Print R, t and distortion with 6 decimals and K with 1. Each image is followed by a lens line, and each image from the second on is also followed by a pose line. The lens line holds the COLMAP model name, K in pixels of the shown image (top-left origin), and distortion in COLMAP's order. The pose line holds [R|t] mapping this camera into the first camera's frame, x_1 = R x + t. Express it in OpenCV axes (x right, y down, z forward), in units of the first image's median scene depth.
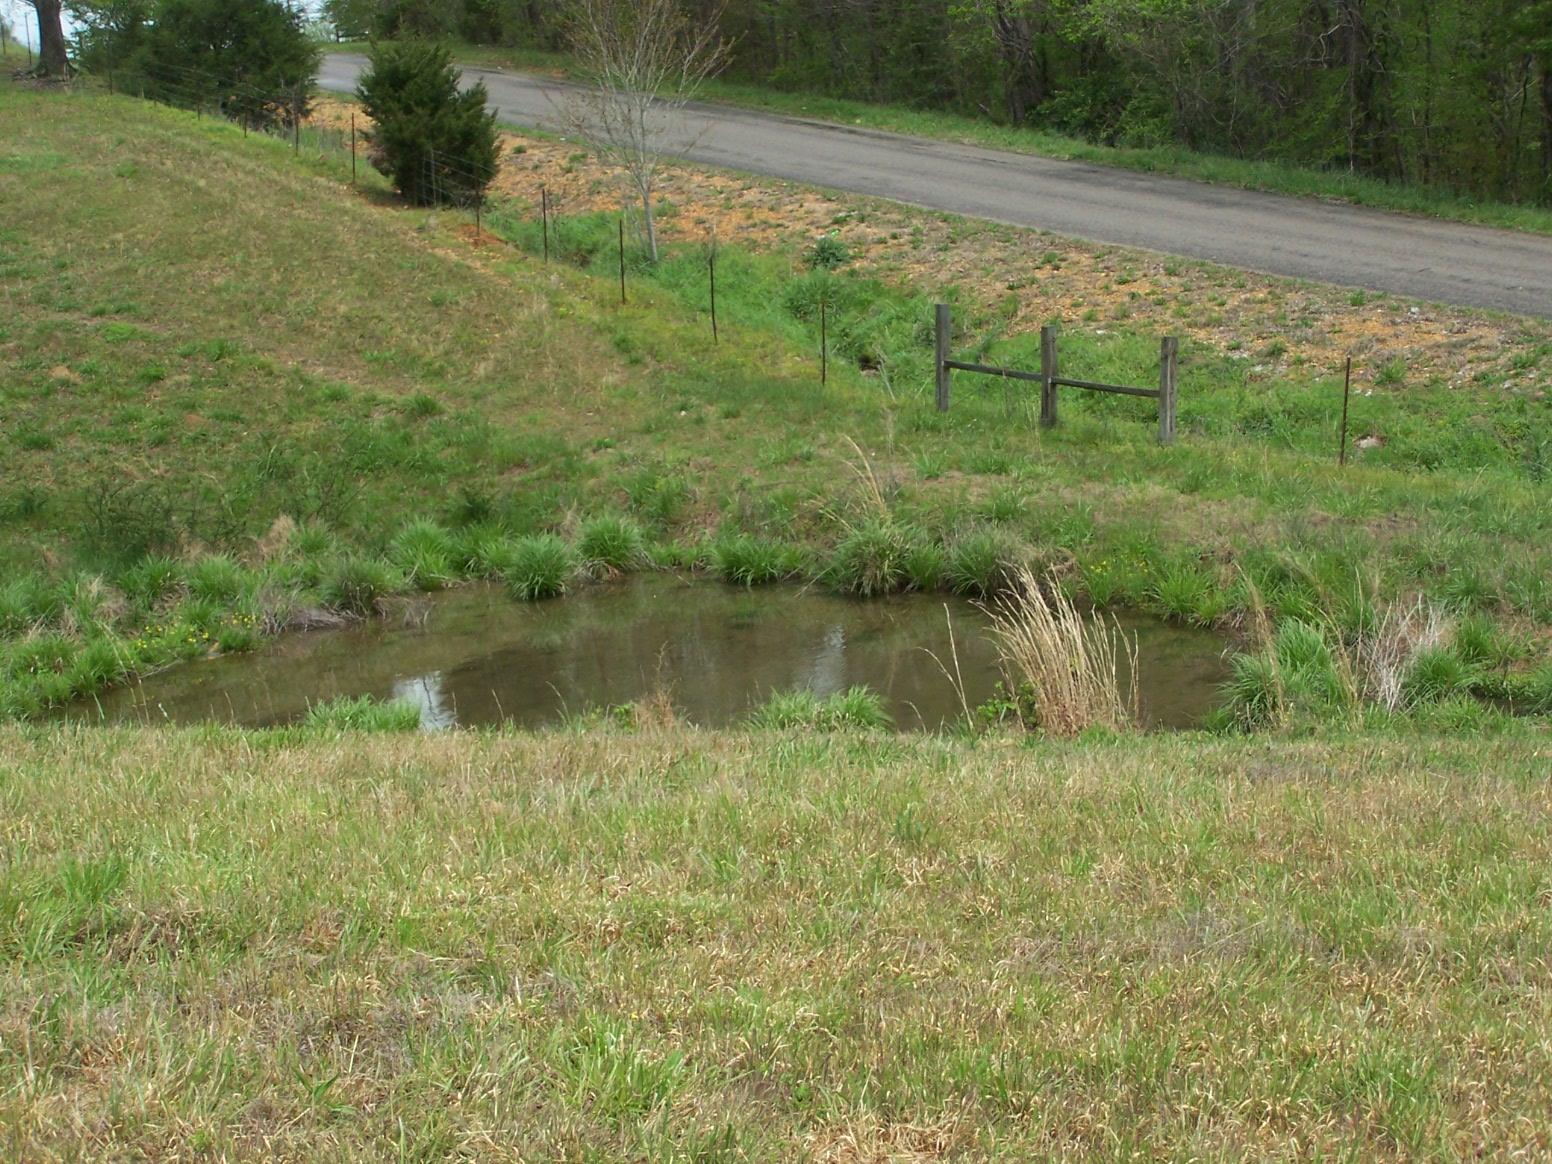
lens RADIAL K [[2728.1, 0, 776.0], [0, 2728.1, 582.0], [0, 0, 1]] dist [-0.201535, 1.008866]
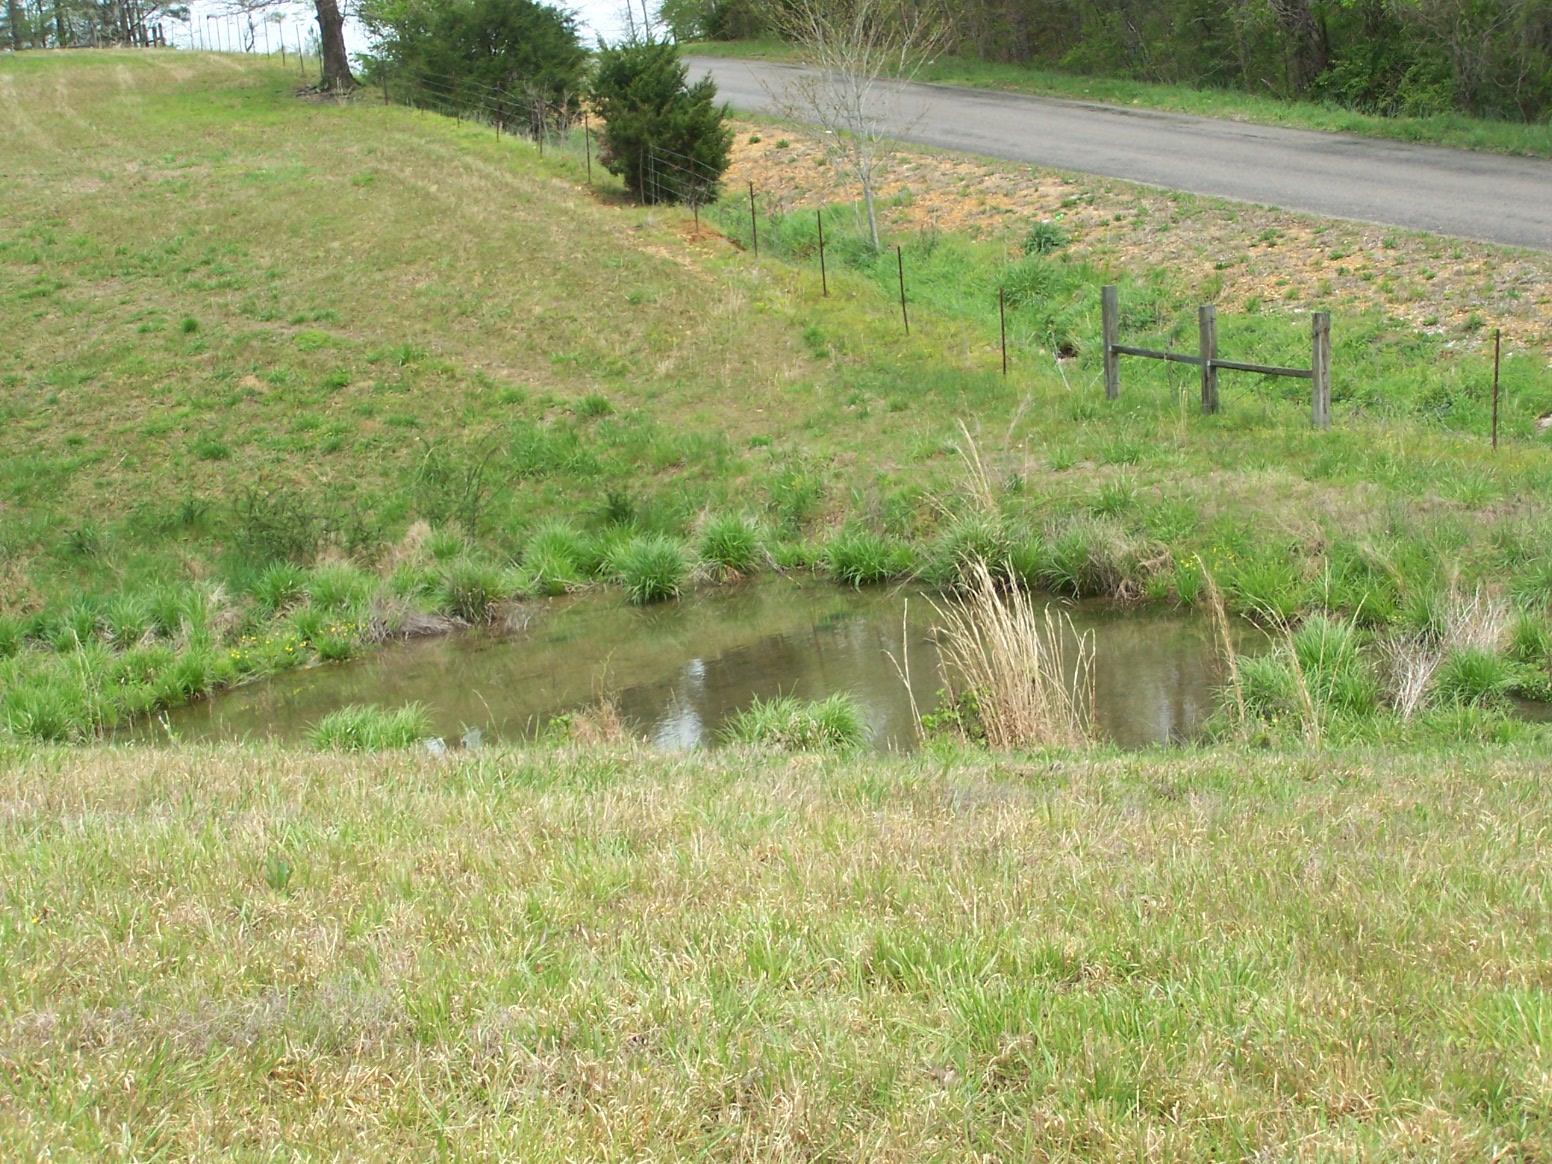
lens RADIAL K [[2728.1, 0, 776.0], [0, 2728.1, 582.0], [0, 0, 1]] dist [-0.201535, 1.008866]
pose [[0.985619, -0.013983, -0.168401, 0.094742], [0.014016, 0.999901, -0.000997, 0.000392], [0.168399, -0.001378, 0.985718, 0.042038]]
